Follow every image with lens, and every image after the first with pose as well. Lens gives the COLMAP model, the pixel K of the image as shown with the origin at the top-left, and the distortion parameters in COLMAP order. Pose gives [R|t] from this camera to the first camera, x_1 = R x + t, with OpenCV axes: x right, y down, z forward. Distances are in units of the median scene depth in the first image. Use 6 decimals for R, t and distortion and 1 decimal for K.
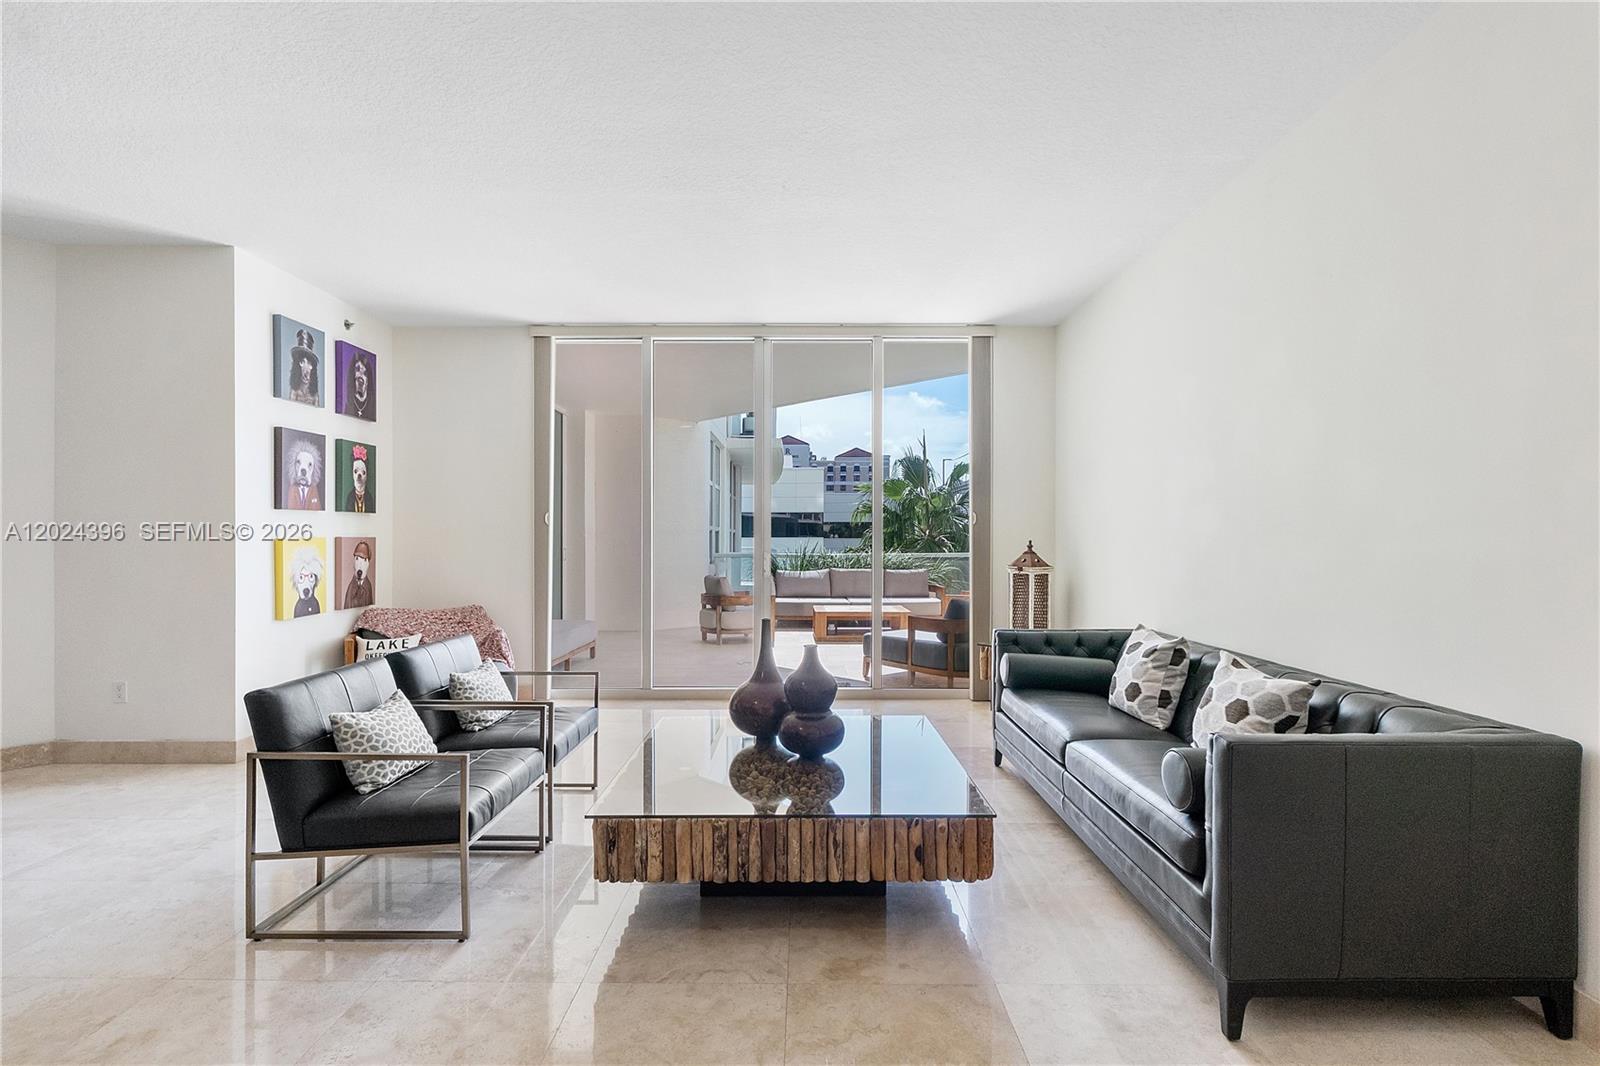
lens RADIAL K [[729.8, 0, 801.0], [0, 729.8, 540.4], [0, 0, 1]] dist [-0.003515, -0.000292]
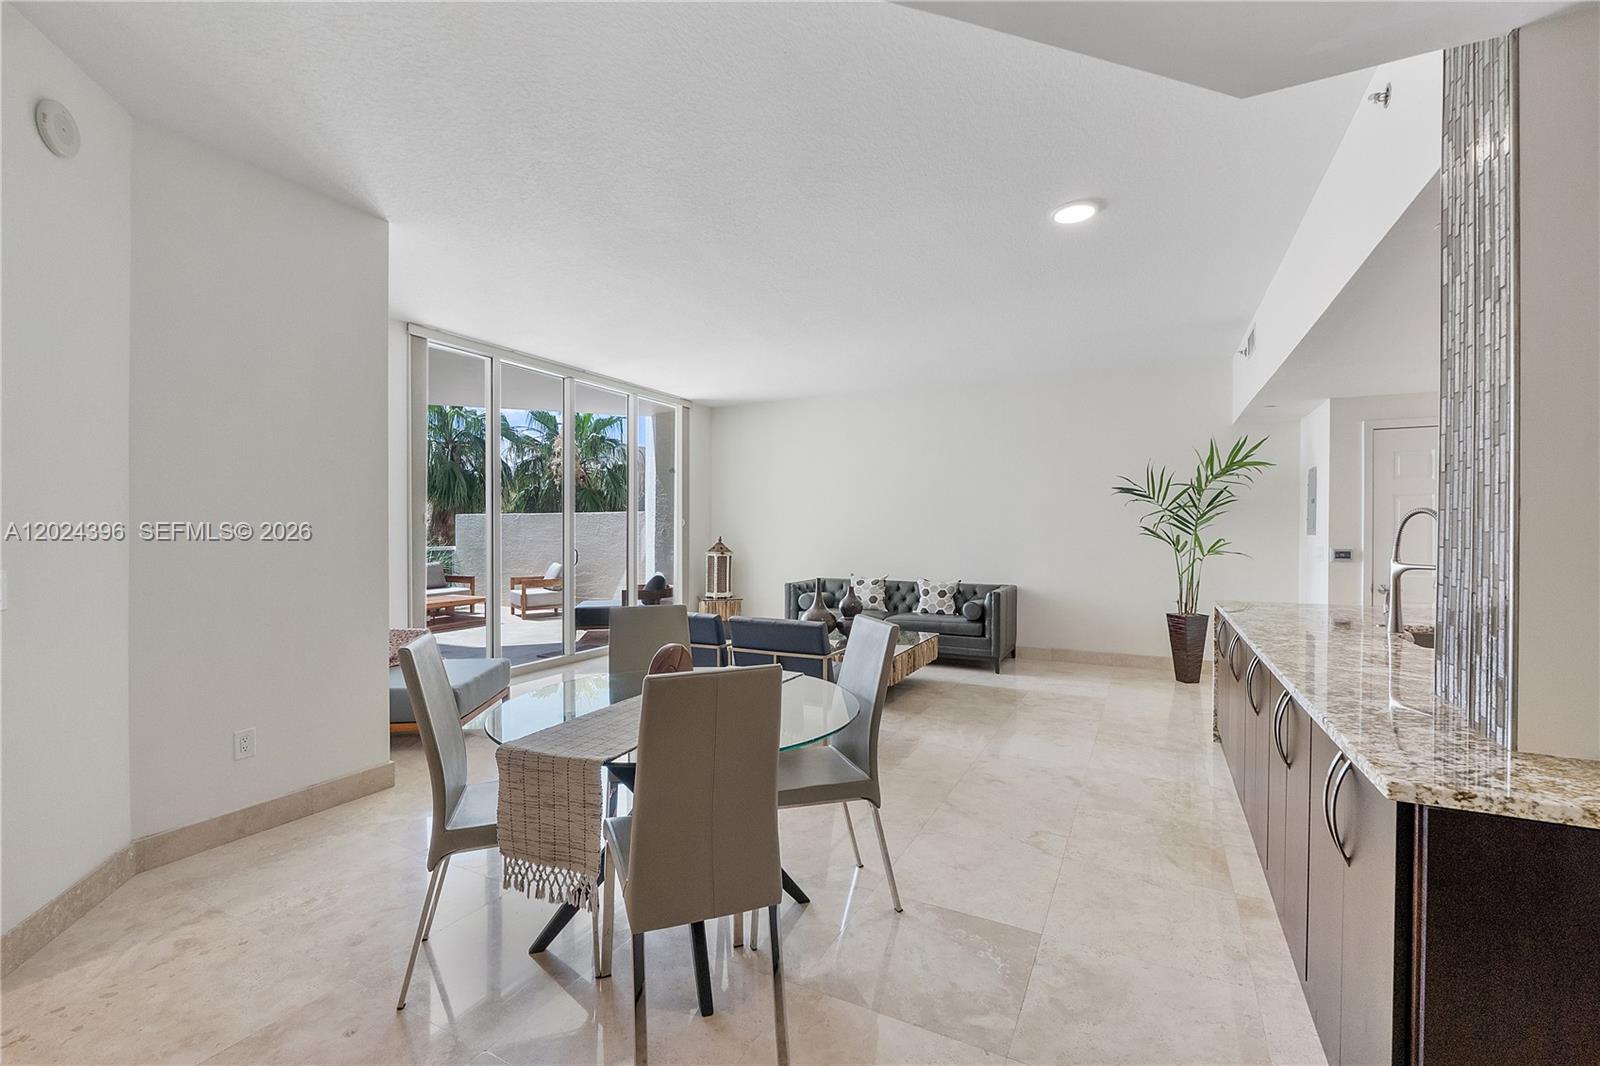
lens RADIAL K [[679.7, 0, 804.8], [0, 679.7, 532.4], [0, 0, 1]] dist [-0.005396, -0.000706]
pose [[0.449922, -0.002388, 0.893065, -1.153908], [0.001445, 0.999997, 0.001945, -0.013821], [-0.893067, 0.000415, 0.449924, 0.131765]]
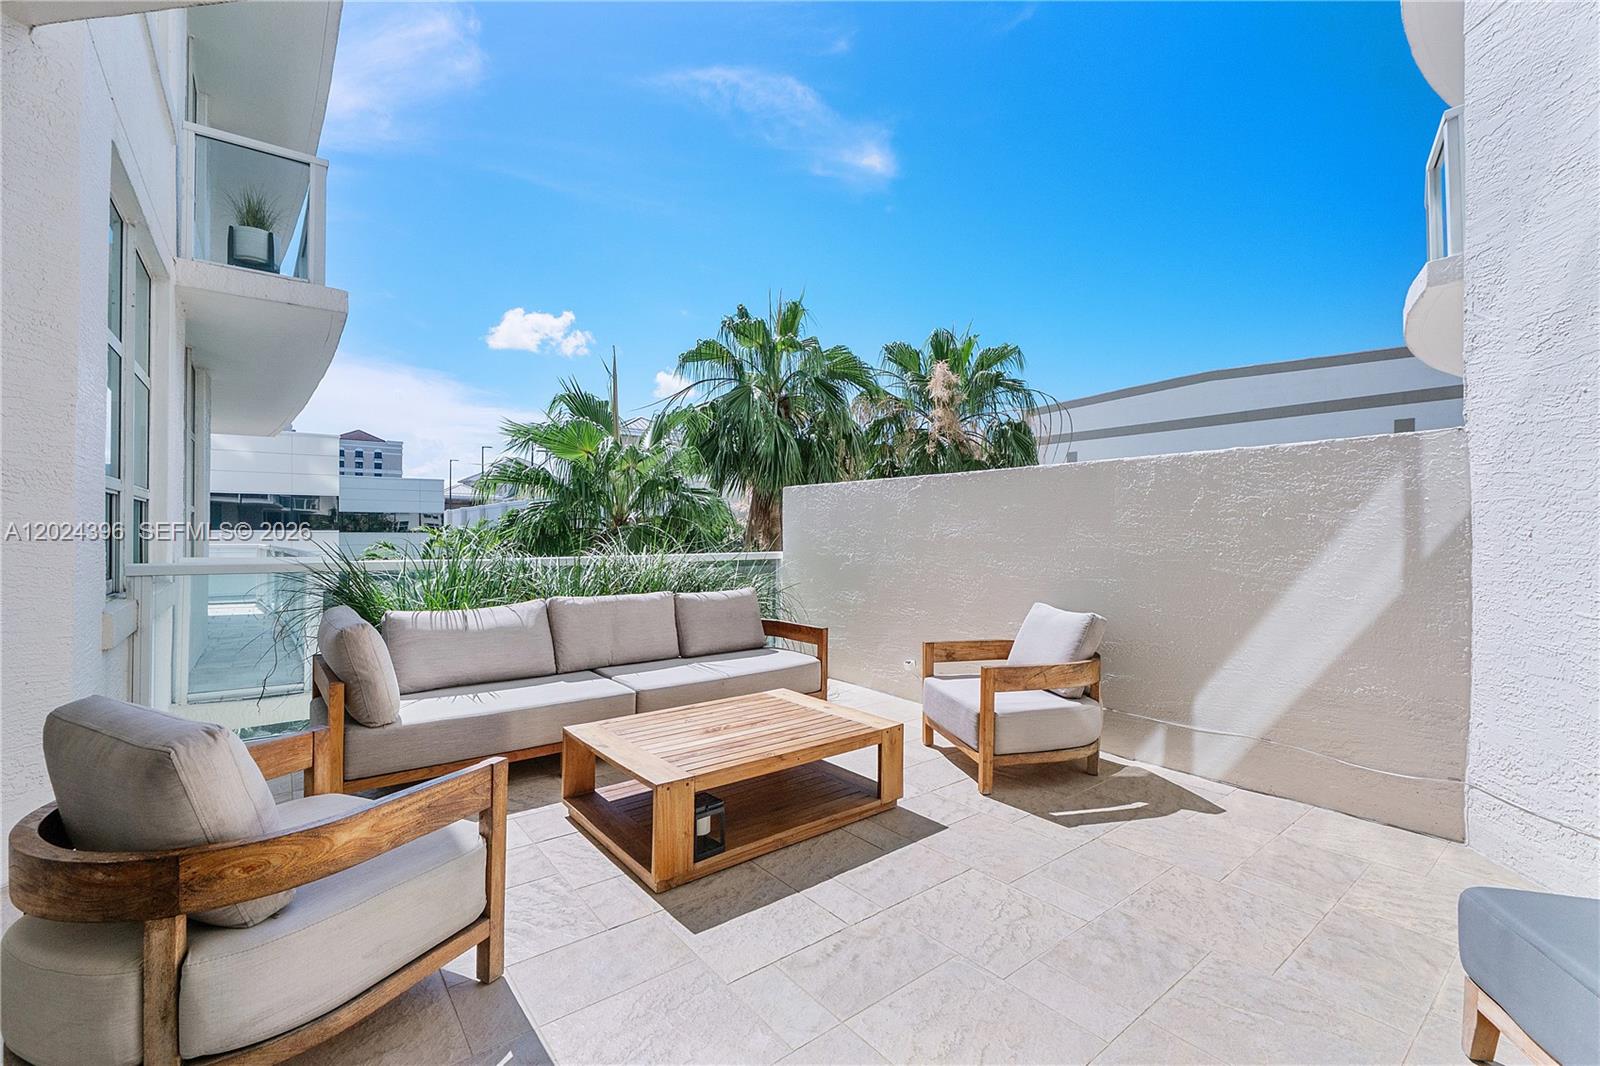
lens RADIAL K [[674.4, 0, 800.0], [0, 674.4, 533.0], [0, 0, 1]] dist [-0.001586, -0.000172]
pose [[0.786965, 0.002878, 0.616991, -0.176241], [0.000088, 0.999989, -0.004777, 0.013326], [-0.616998, 0.003813, 0.786955, 1.500769]]
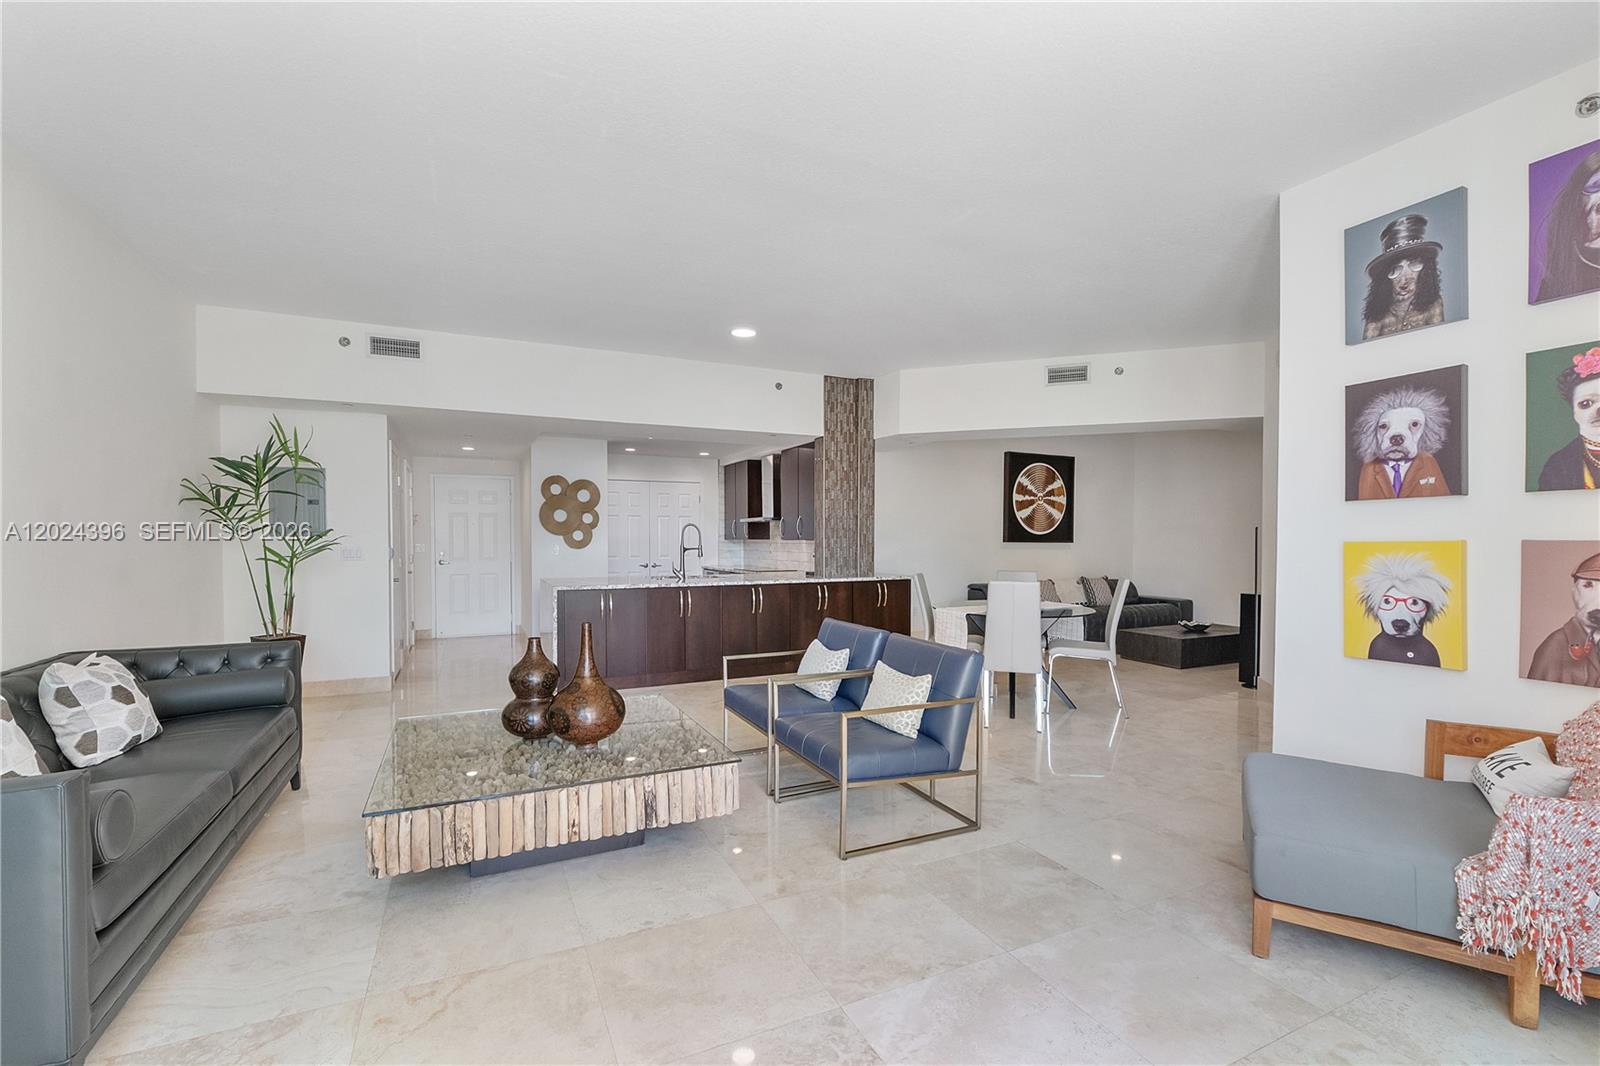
lens RADIAL K [[695.4, 0, 805.0], [0, 695.4, 560.1], [0, 0, 1]] dist [-0.003417, -0.000641]
pose [[-0.895906, 0.015835, -0.443961, 0.064859], [-0.000777, 0.999307, 0.037211, -0.009383], [0.444243, 0.033682, -0.895273, 1.308722]]
